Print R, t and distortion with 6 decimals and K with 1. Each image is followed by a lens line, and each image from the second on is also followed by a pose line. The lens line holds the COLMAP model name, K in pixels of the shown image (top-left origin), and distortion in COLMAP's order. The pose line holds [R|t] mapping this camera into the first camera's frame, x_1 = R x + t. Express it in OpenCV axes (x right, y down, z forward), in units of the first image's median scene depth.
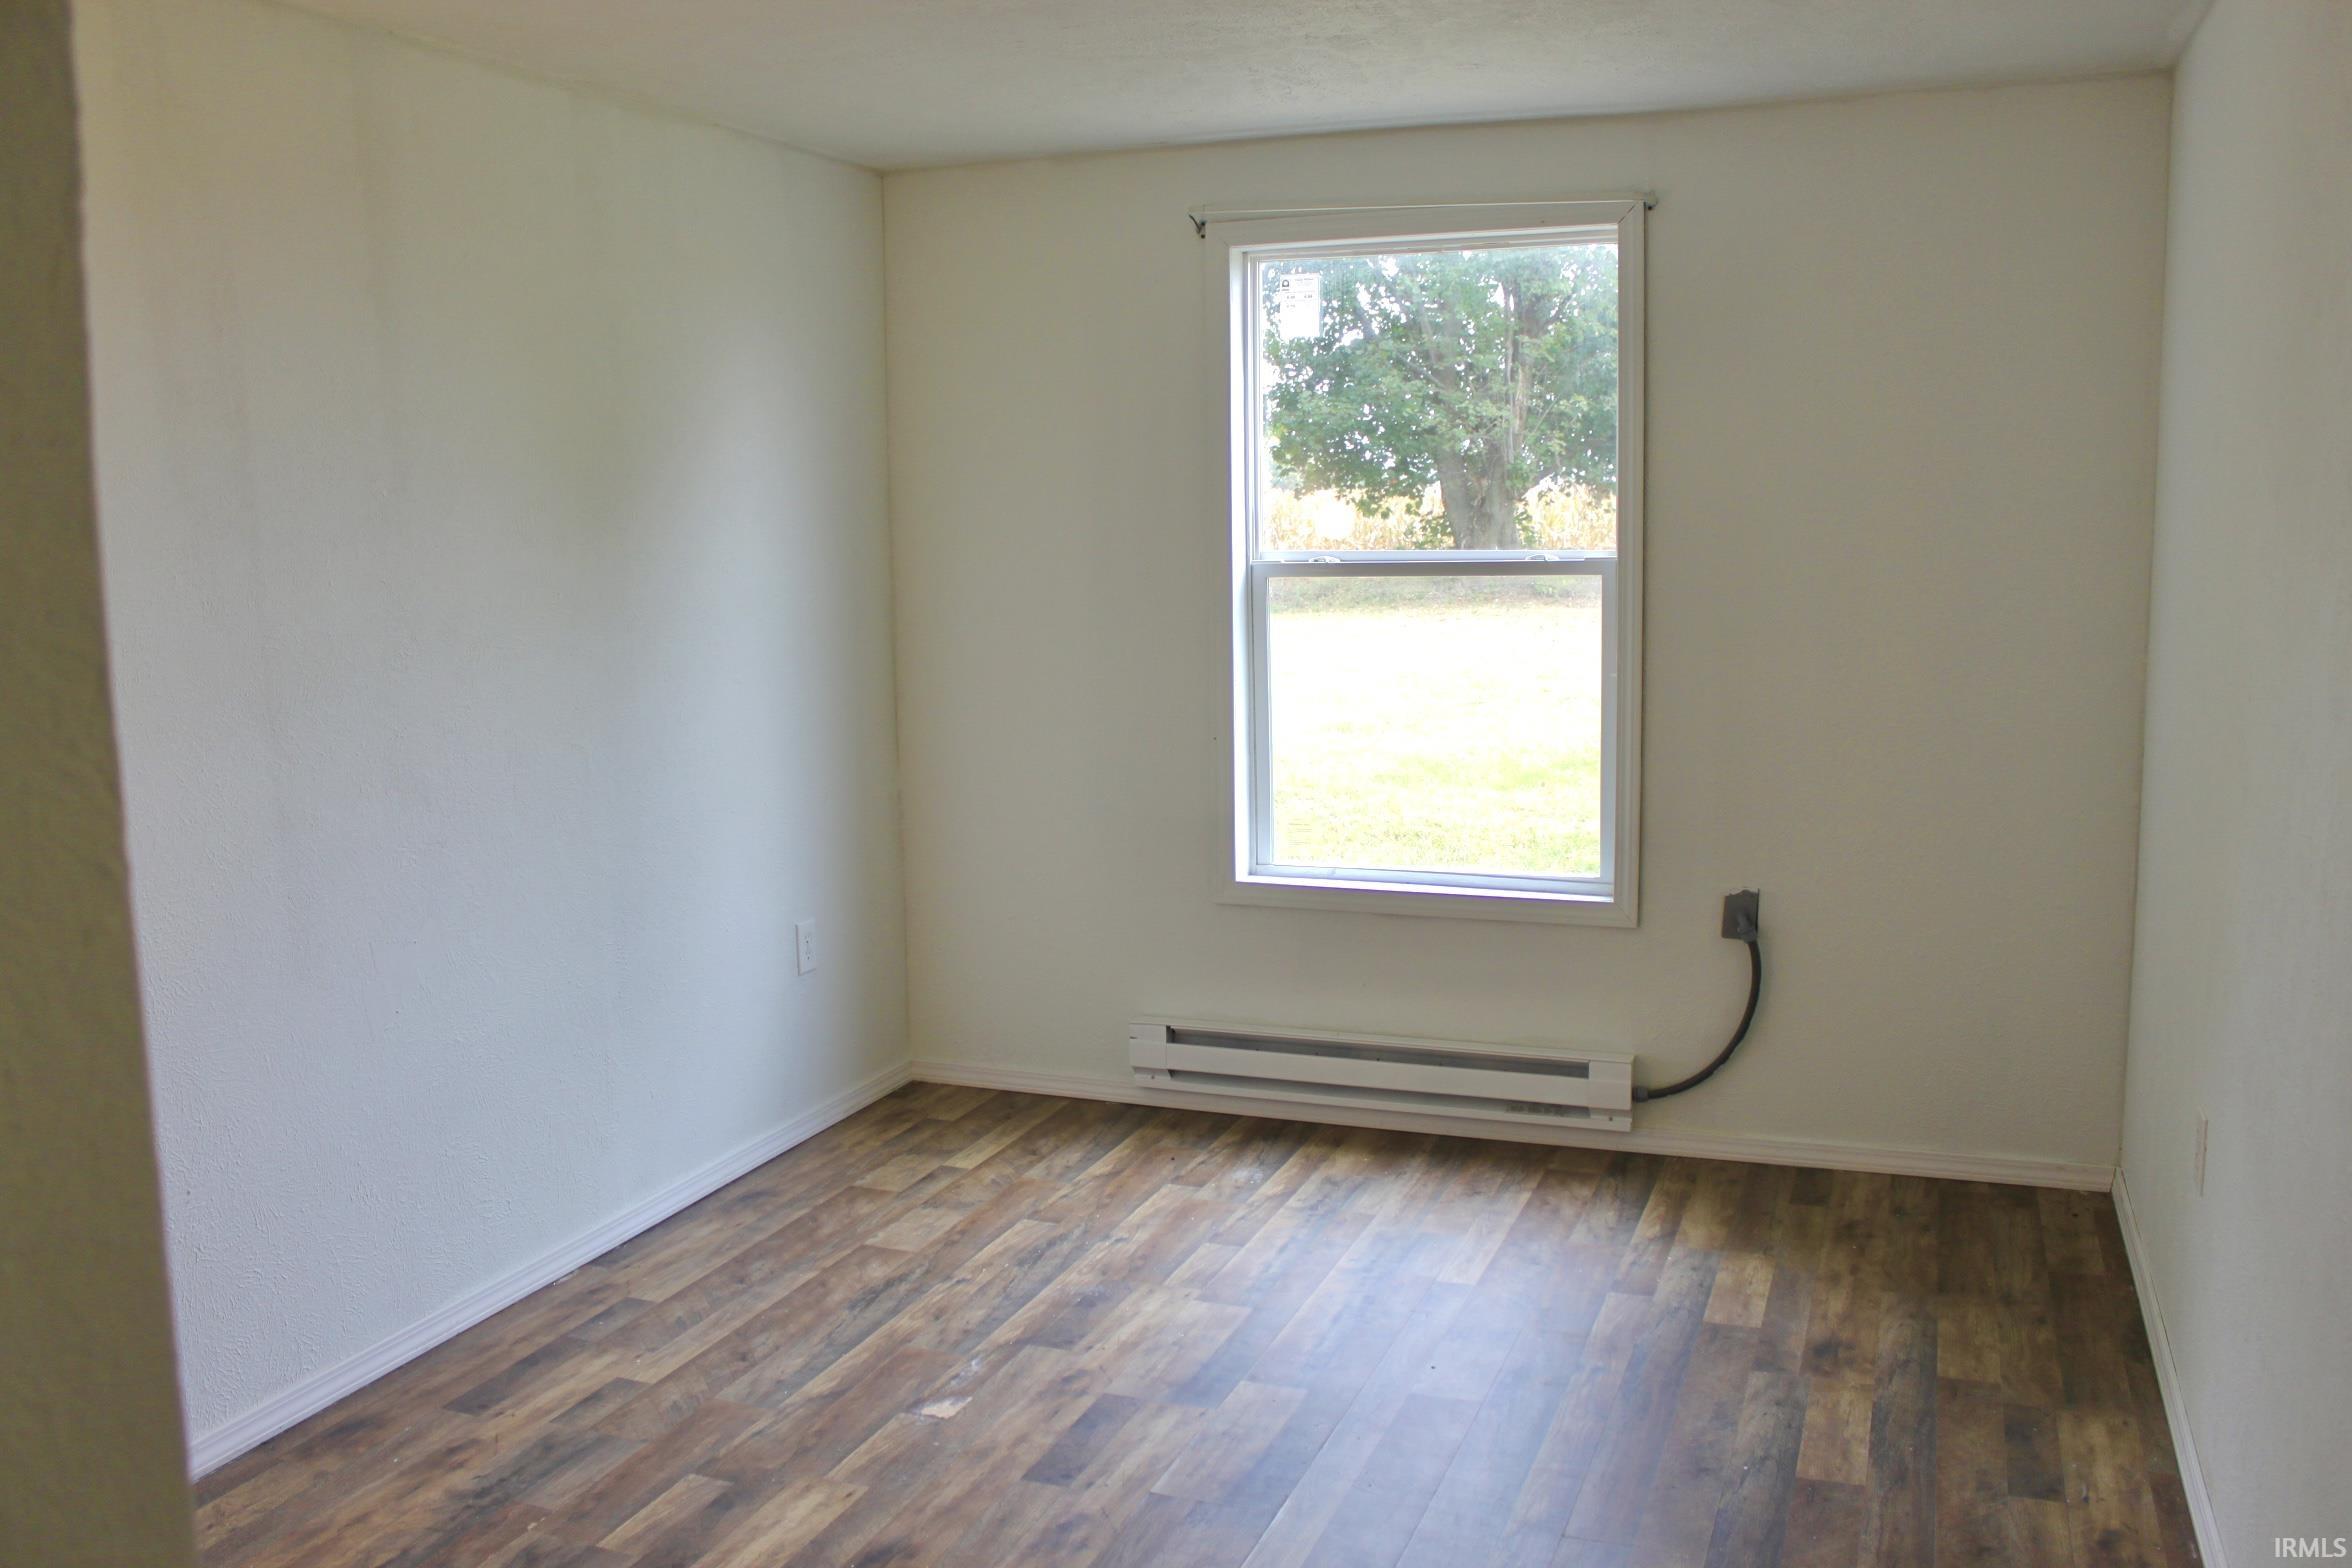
lens RADIAL K [[1979.7, 0, 1176.0], [0, 1979.7, 784.0], [0, 0, 1]] dist [-0.181837, 0.166020]
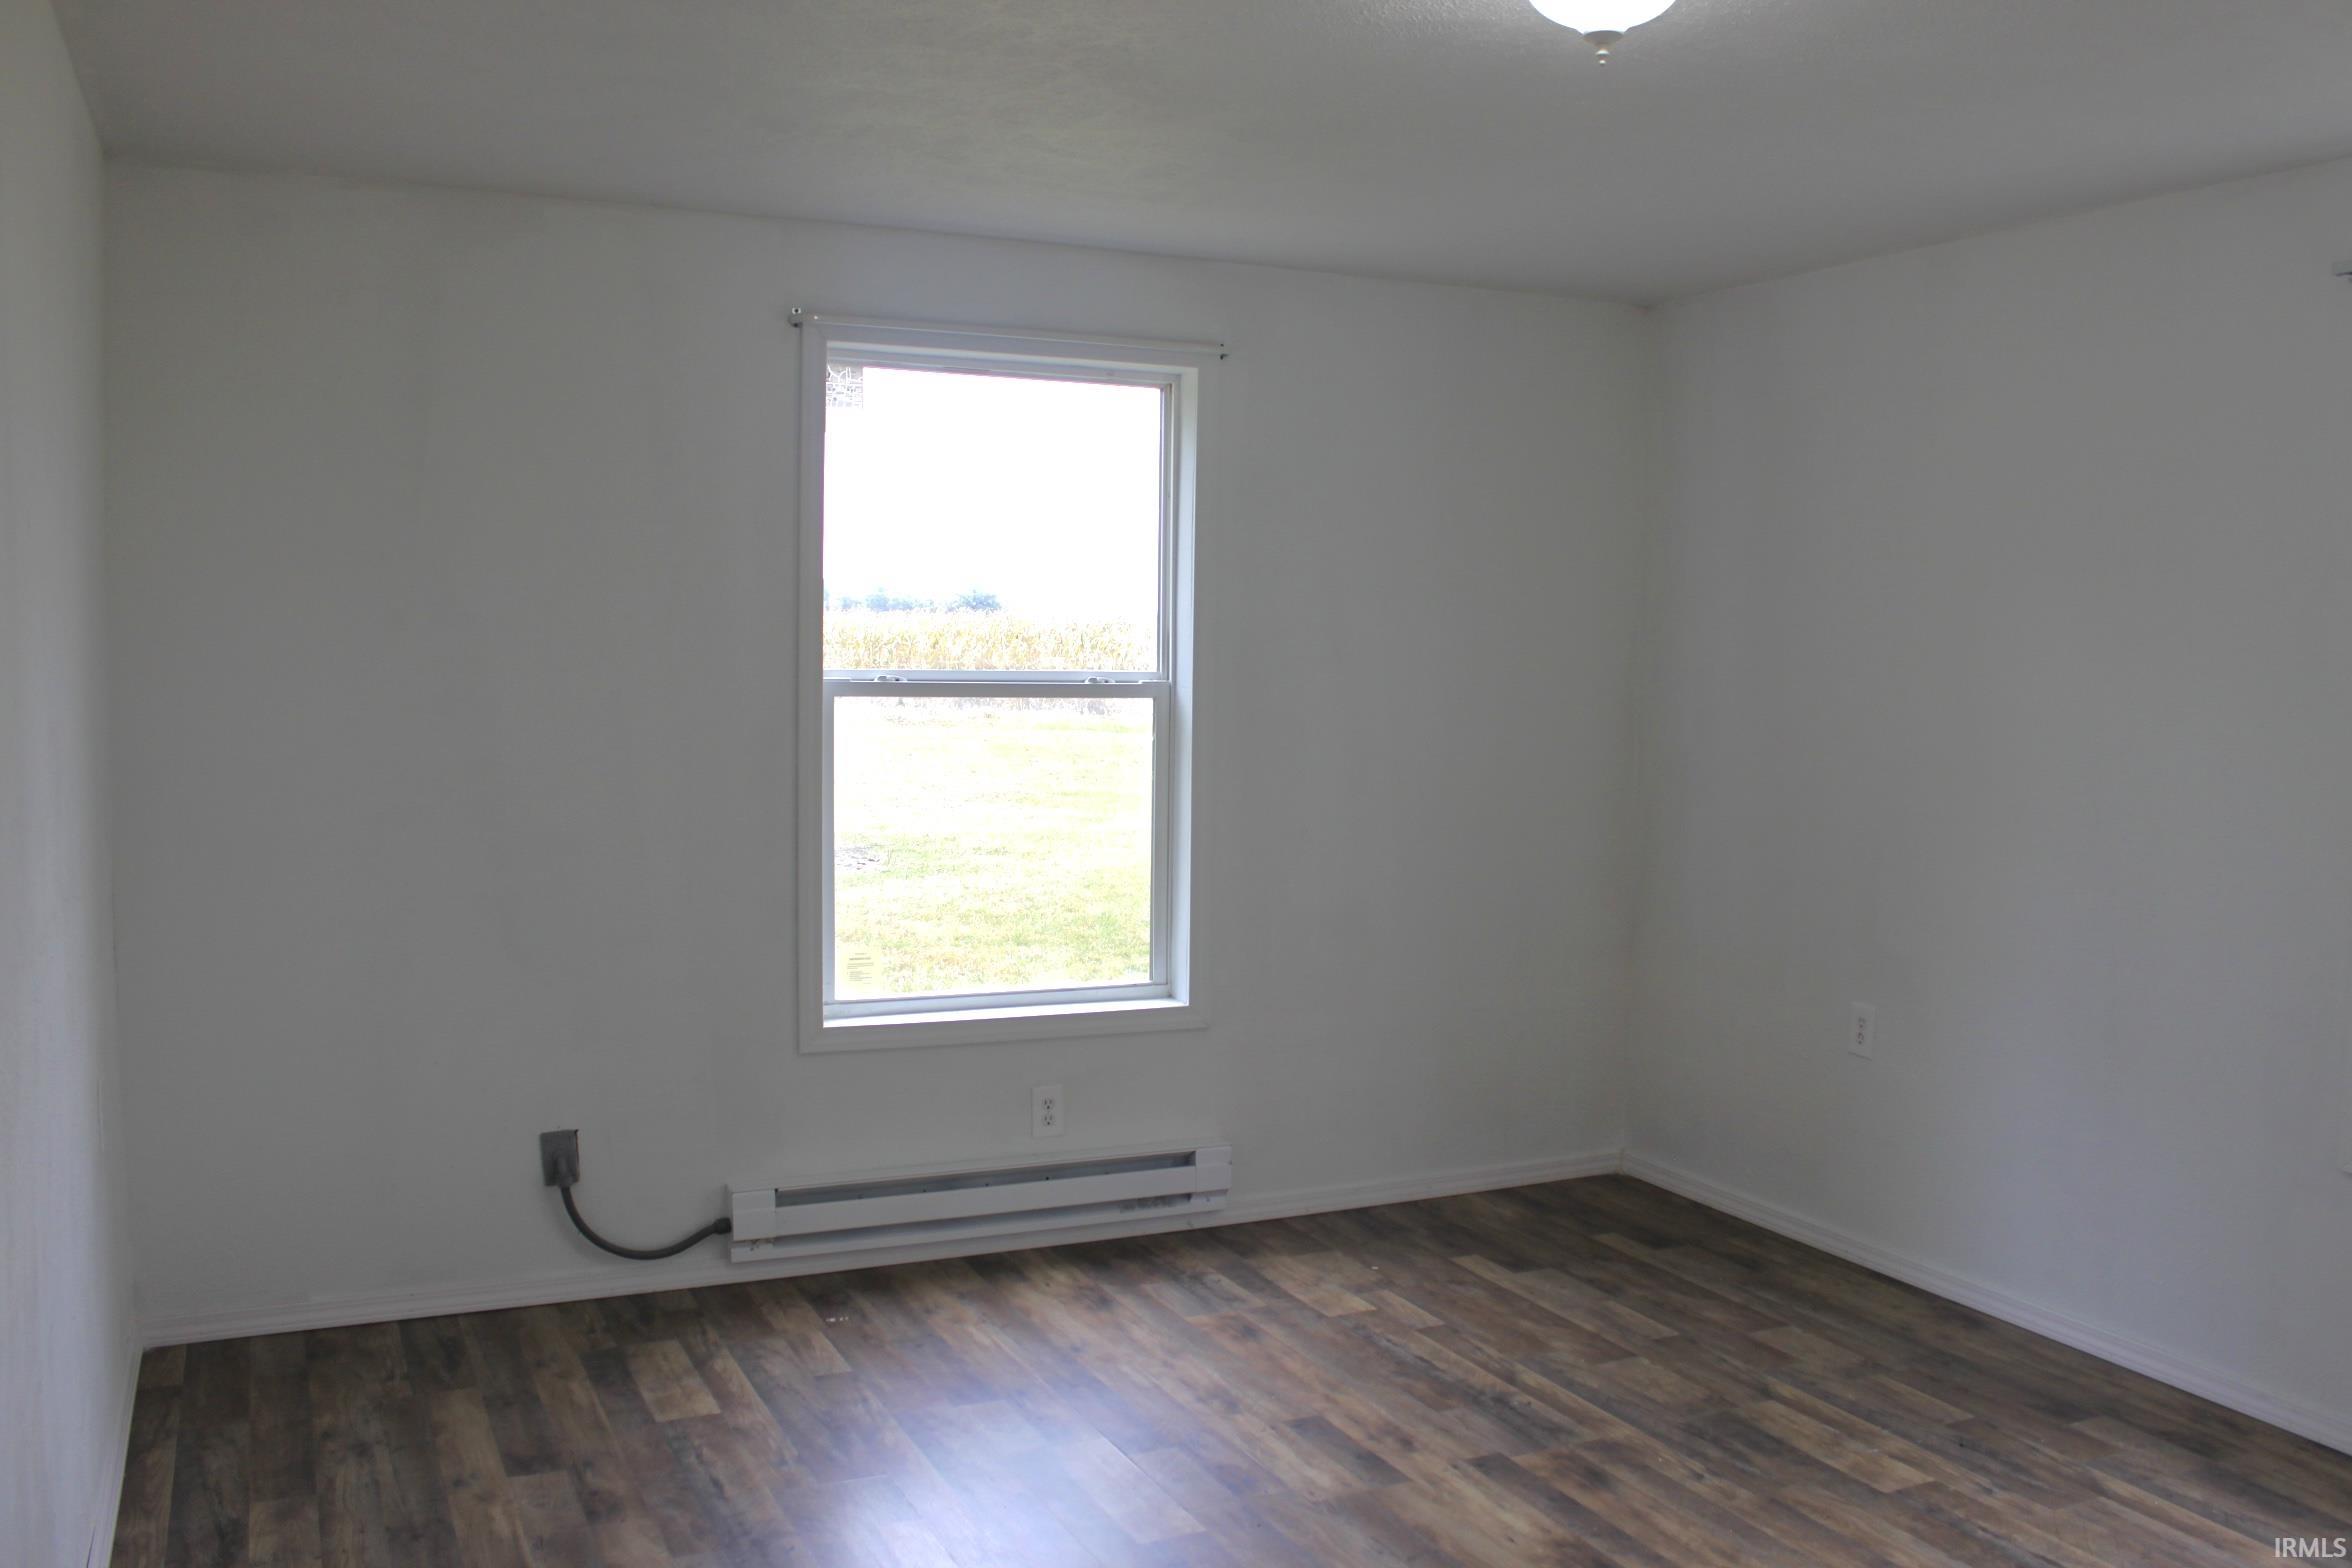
lens RADIAL K [[1979.7, 0, 1176.0], [0, 1979.7, 784.0], [0, 0, 1]] dist [-0.181837, 0.166020]
pose [[0.692780, -0.027096, 0.720640, -0.549116], [0.075435, 0.996535, -0.035049, -0.018466], [-0.717193, 0.078643, 0.692423, 0.249007]]
